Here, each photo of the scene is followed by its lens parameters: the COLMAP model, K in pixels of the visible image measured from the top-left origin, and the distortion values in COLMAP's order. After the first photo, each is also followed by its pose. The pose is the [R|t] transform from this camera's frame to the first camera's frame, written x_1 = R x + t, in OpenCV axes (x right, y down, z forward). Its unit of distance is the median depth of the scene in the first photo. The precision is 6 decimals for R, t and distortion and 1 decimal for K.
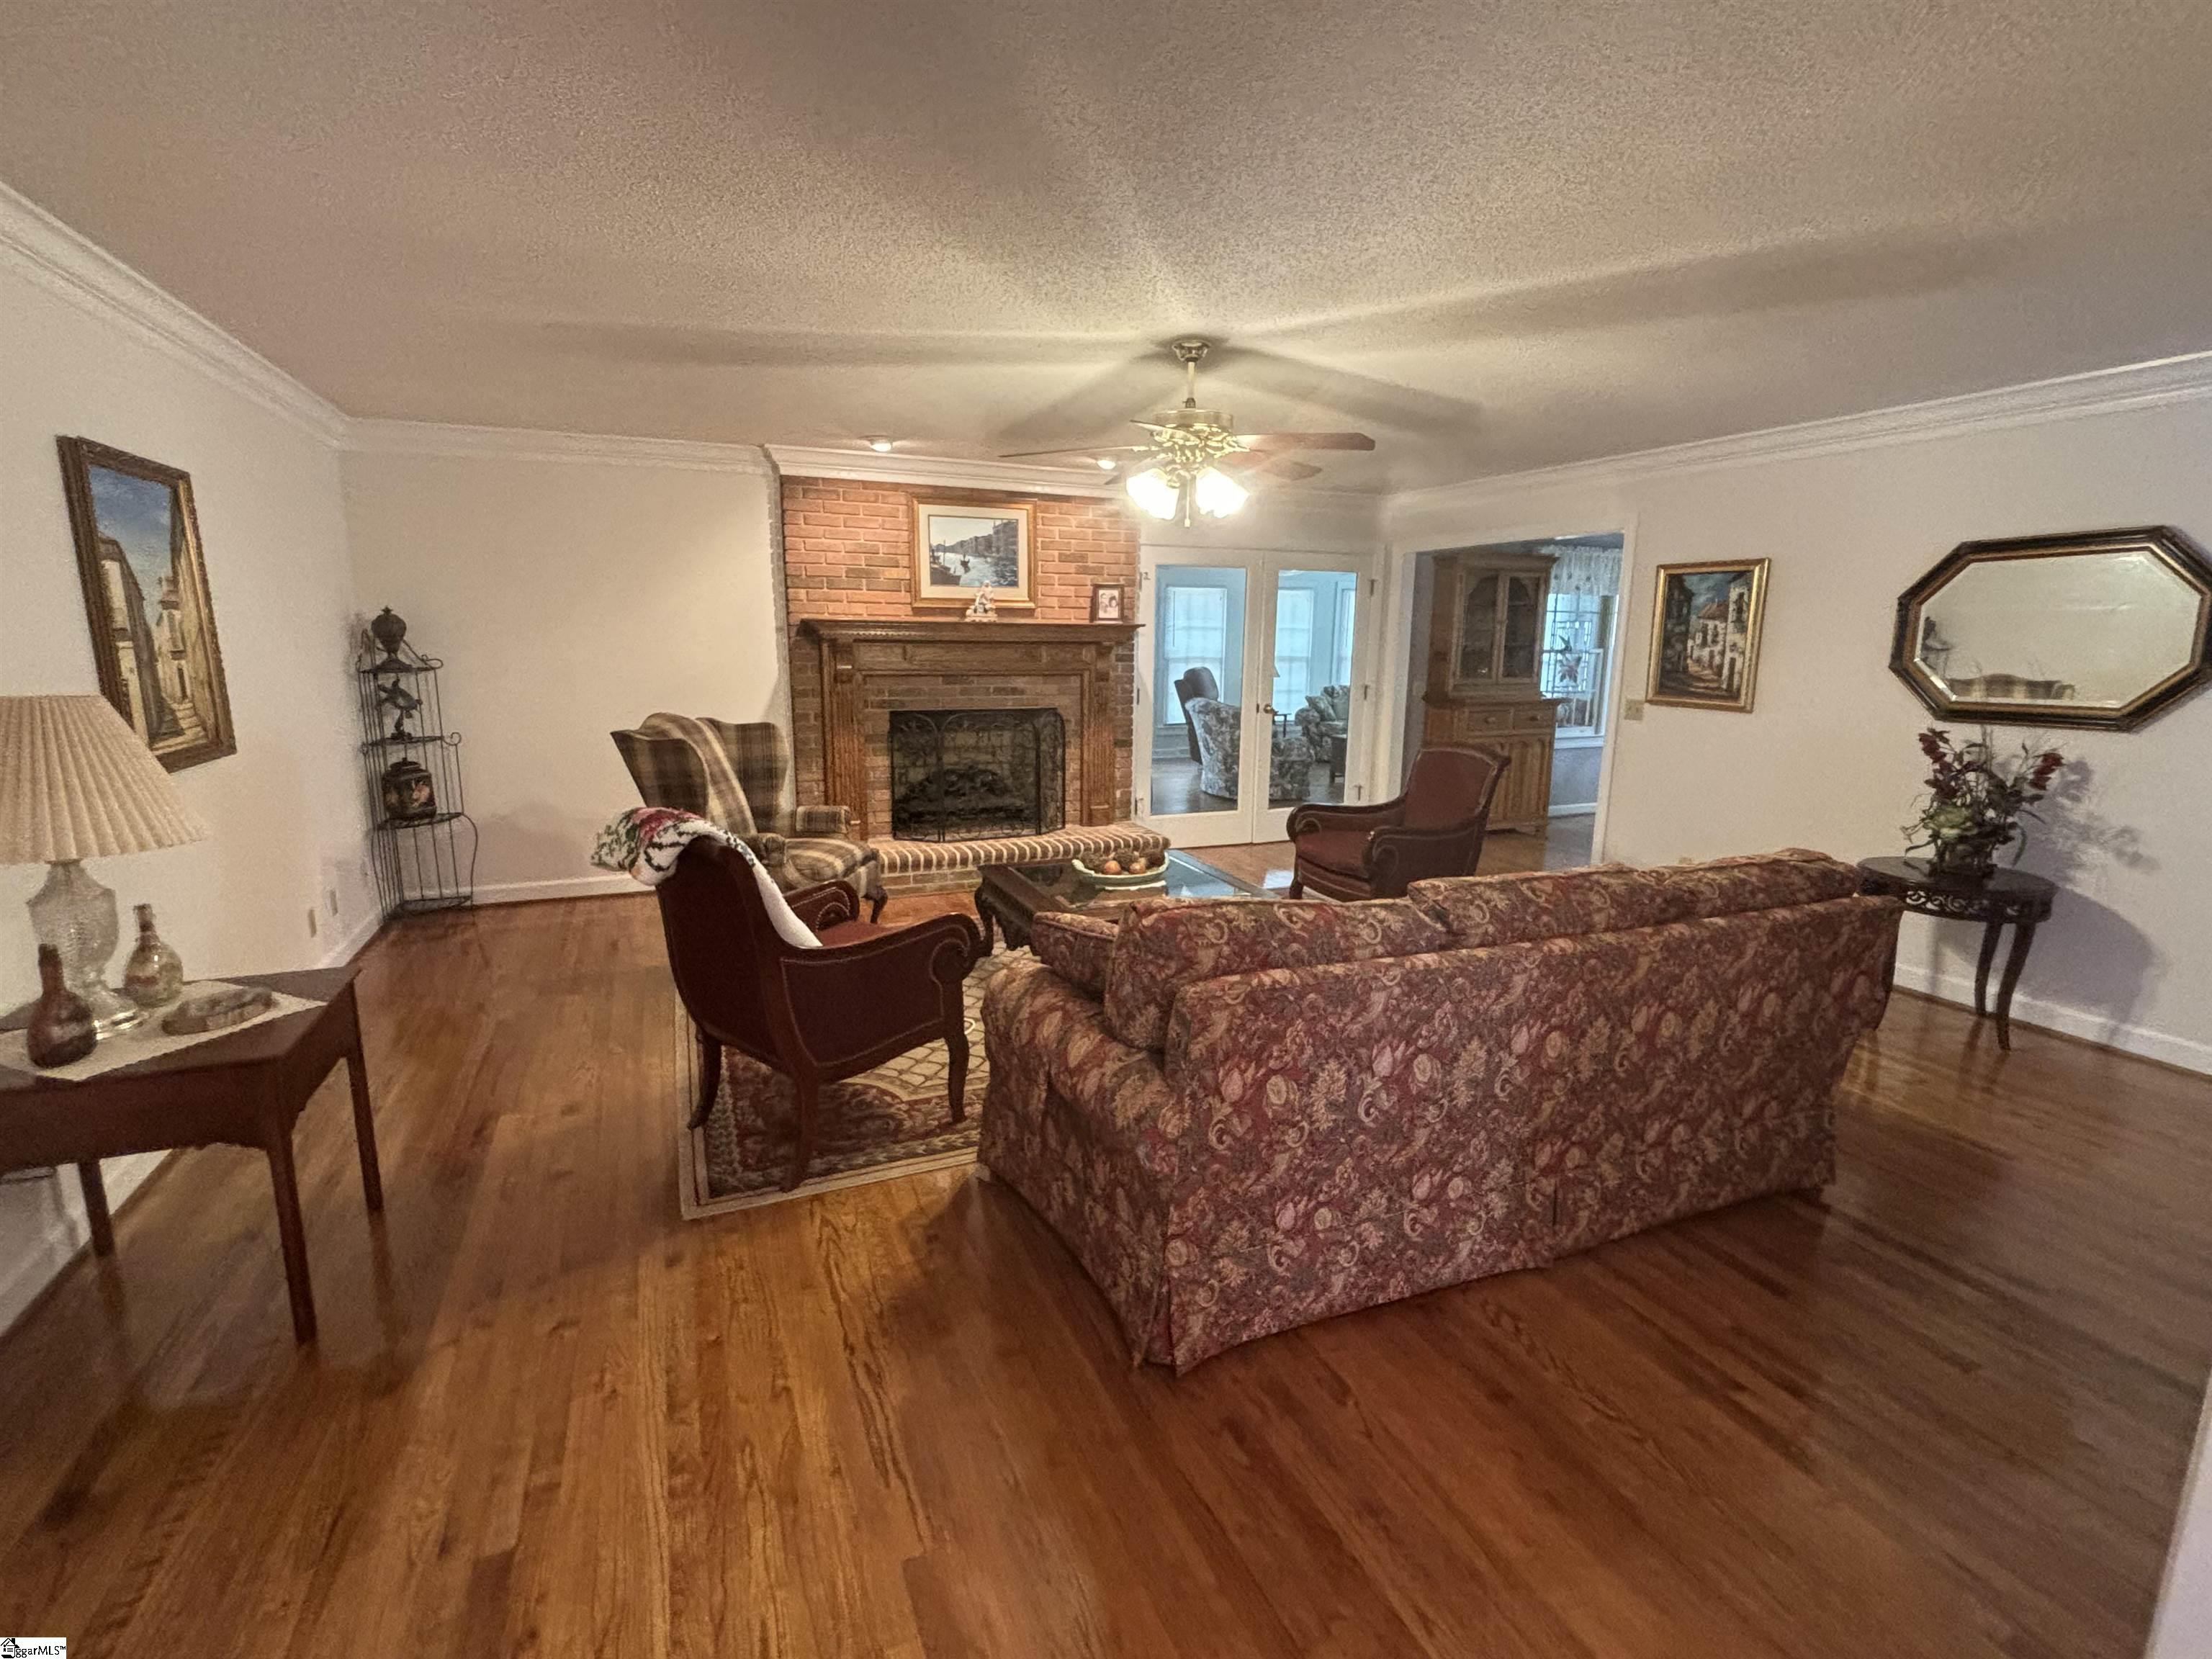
lens RADIAL K [[1023.3, 0, 1105.1], [0, 1023.3, 829.0], [0, 0, 1]] dist [-0.005015, -0.002188]
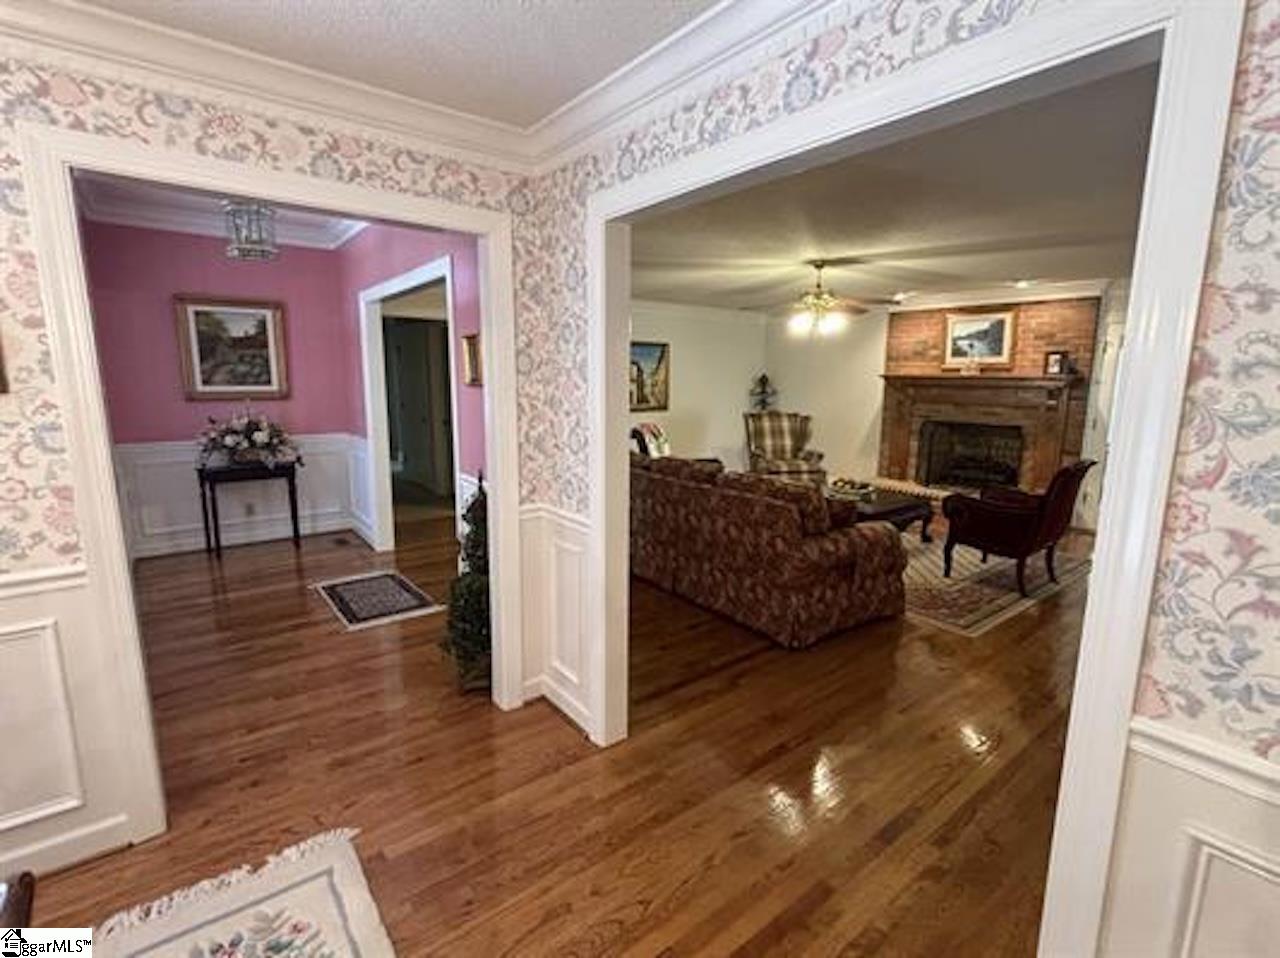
lens RADIAL K [[592.2, 0, 638.3], [0, 592.2, 476.5], [0, 0, 1]] dist [-0.005015, -0.002188]
pose [[0.257081, 0.149948, -0.954686, 0.781116], [-0.184545, 0.977326, 0.103809, -0.023029], [0.948605, 0.149495, 0.278925, 0.151937]]
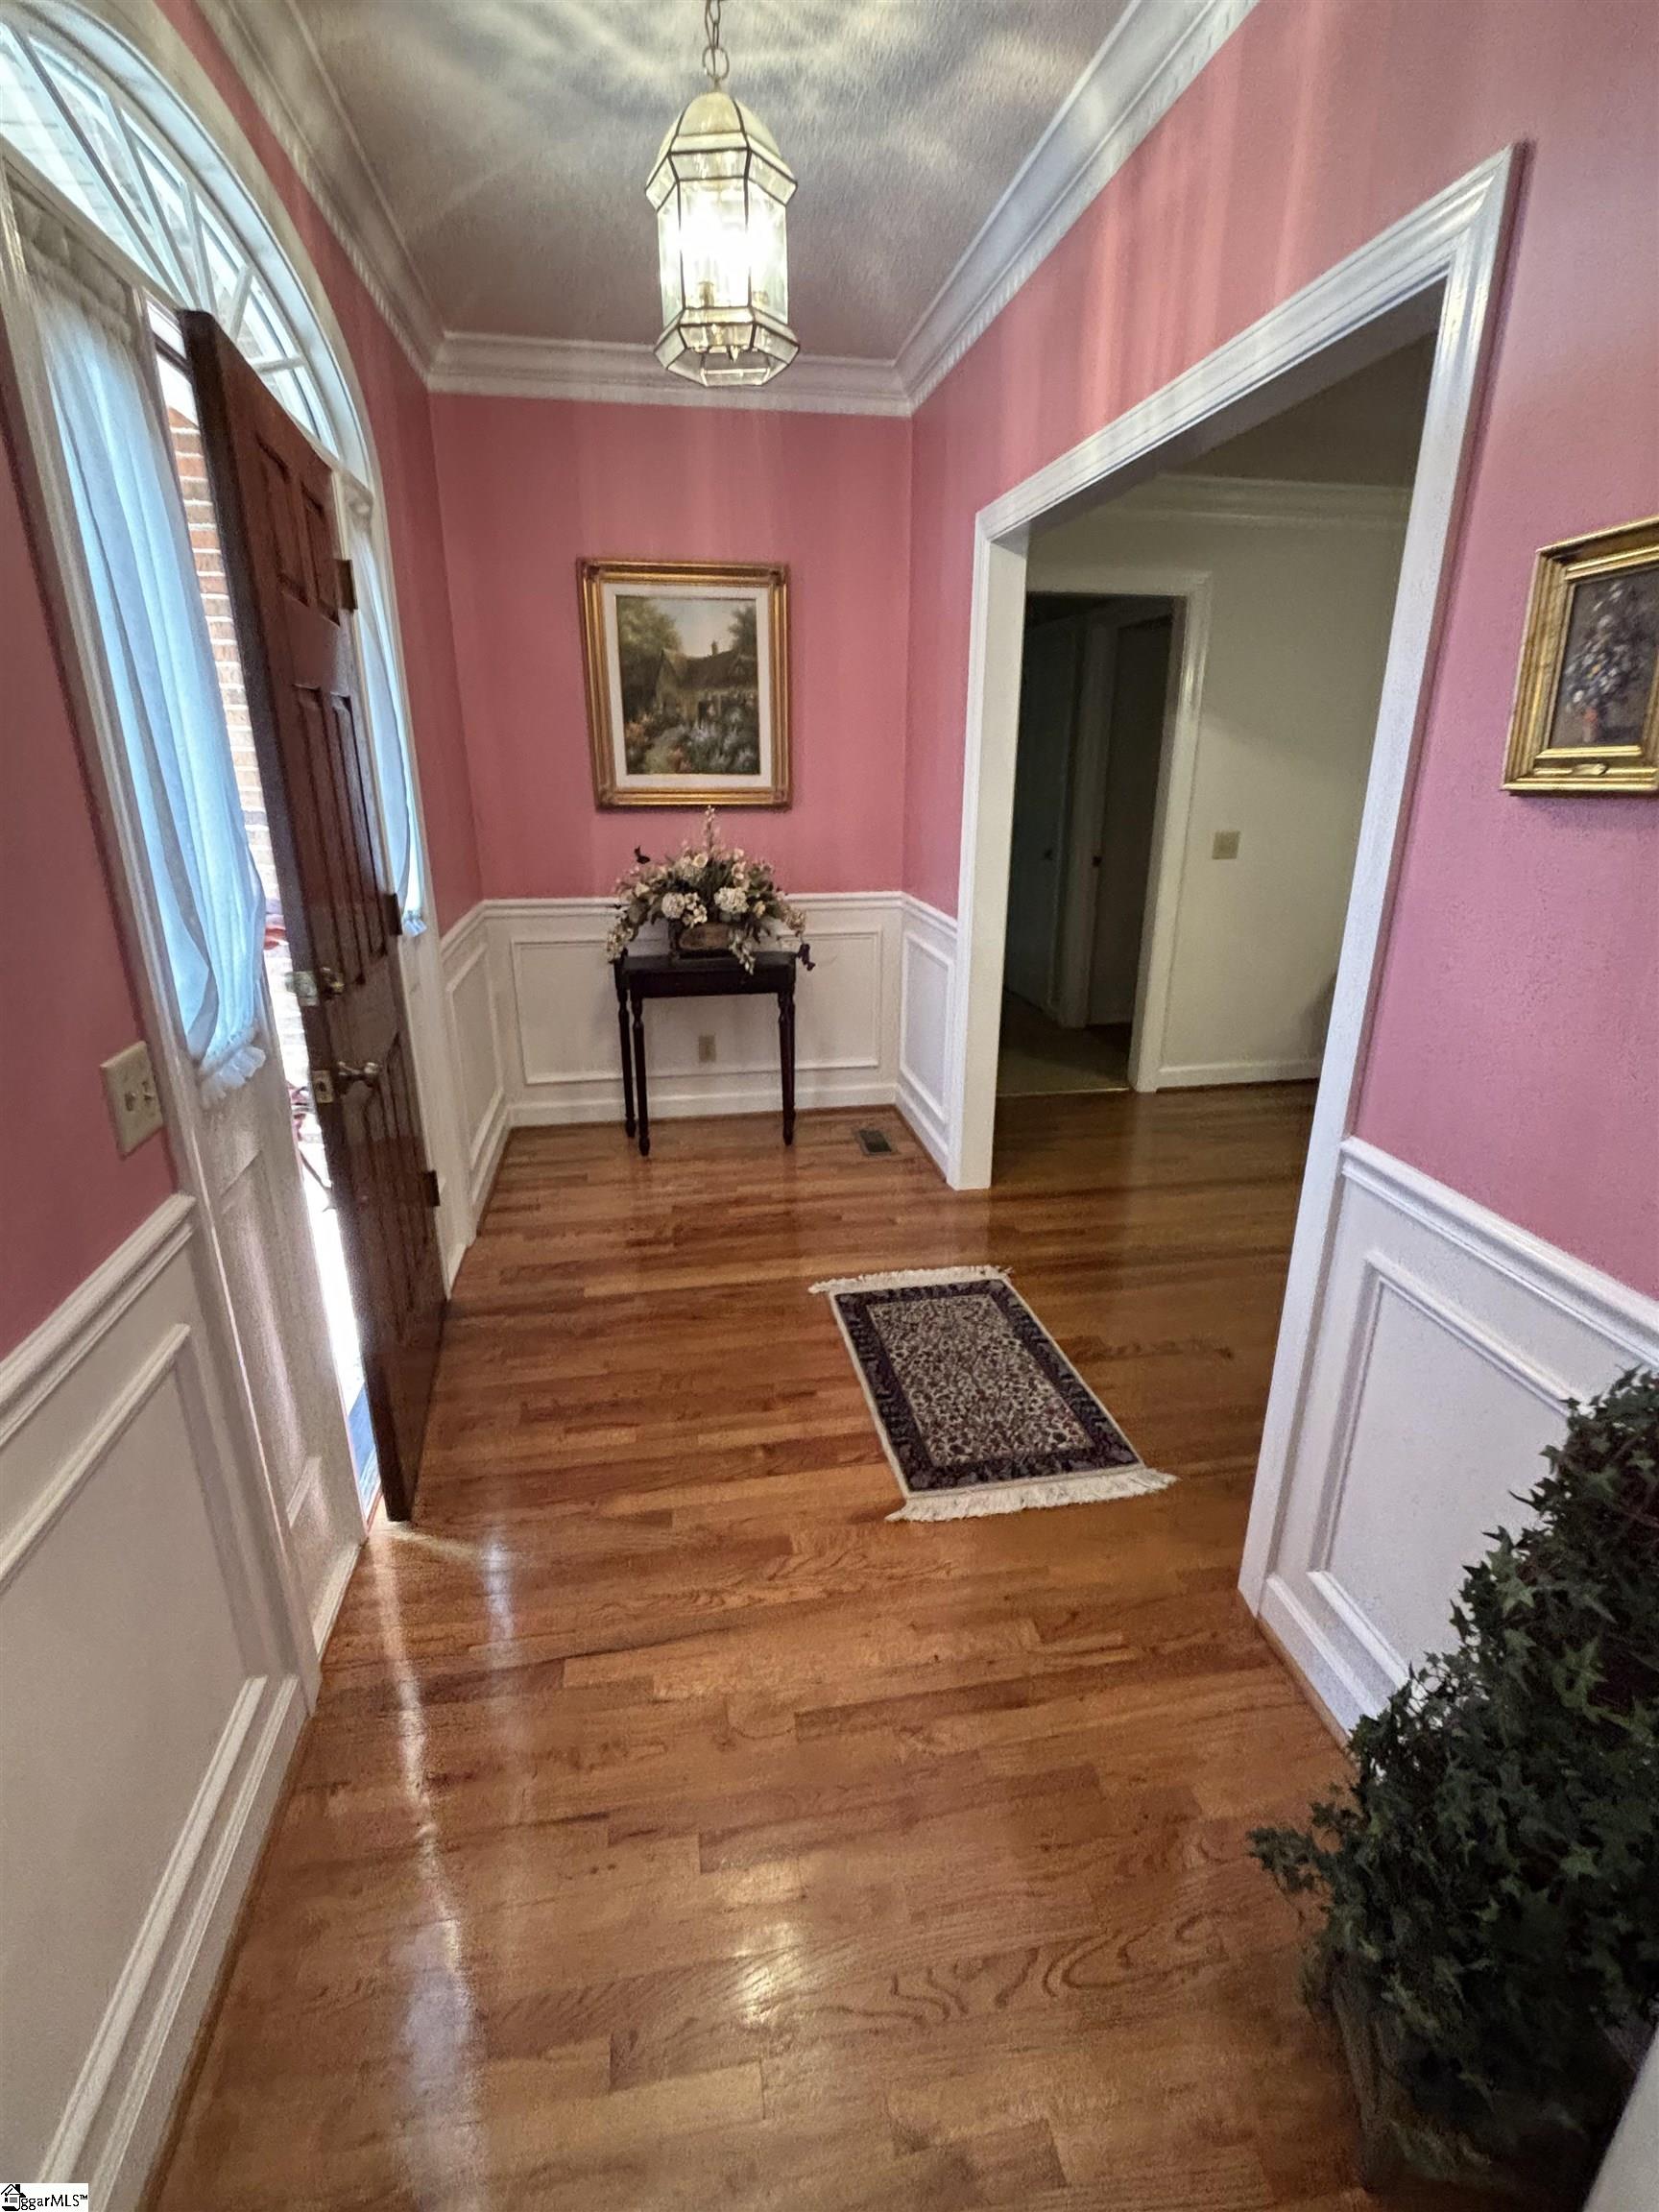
lens RADIAL K [[1023.3, 0, 831.5], [0, 1023.3, 1113.1], [0, 0, 1]] dist [-0.005015, -0.002188]
pose [[-0.223837, 0.320001, -0.920596, 0.458607], [-0.180894, 0.914510, 0.361869, -0.011171], [0.957692, 0.247530, -0.146815, 0.058093]]
